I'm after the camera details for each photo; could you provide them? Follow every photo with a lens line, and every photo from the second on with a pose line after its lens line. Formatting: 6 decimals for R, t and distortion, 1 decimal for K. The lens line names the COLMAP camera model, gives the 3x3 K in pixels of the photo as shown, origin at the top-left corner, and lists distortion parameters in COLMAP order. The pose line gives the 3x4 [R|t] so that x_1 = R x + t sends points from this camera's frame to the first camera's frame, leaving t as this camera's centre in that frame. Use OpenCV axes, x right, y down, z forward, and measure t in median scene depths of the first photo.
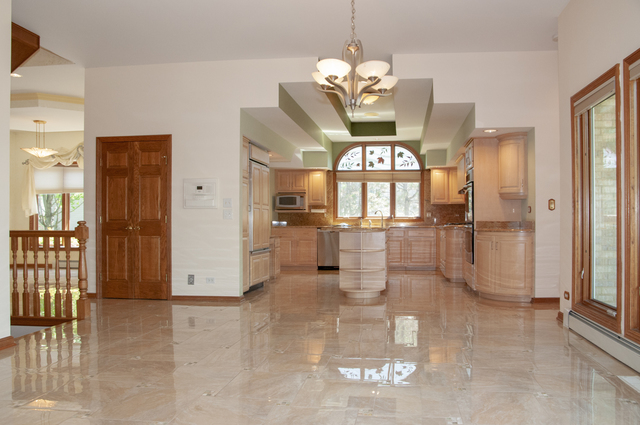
lens RADIAL K [[464.9, 0, 320.7], [0, 464.9, 211.7], [0, 0, 1]] dist [-0.114395, 0.003586]
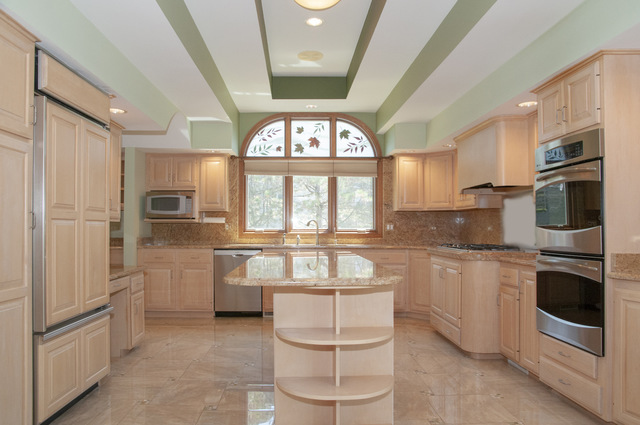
lens RADIAL K [[464.9, 0, 304.5], [0, 464.9, 207.6], [0, 0, 1]] dist [-0.114395, 0.003586]
pose [[0.982542, 0.007308, 0.185896, -0.003071], [-0.003794, 0.999808, -0.019248, -0.007214], [-0.186000, 0.018207, 0.982381, 0.370185]]
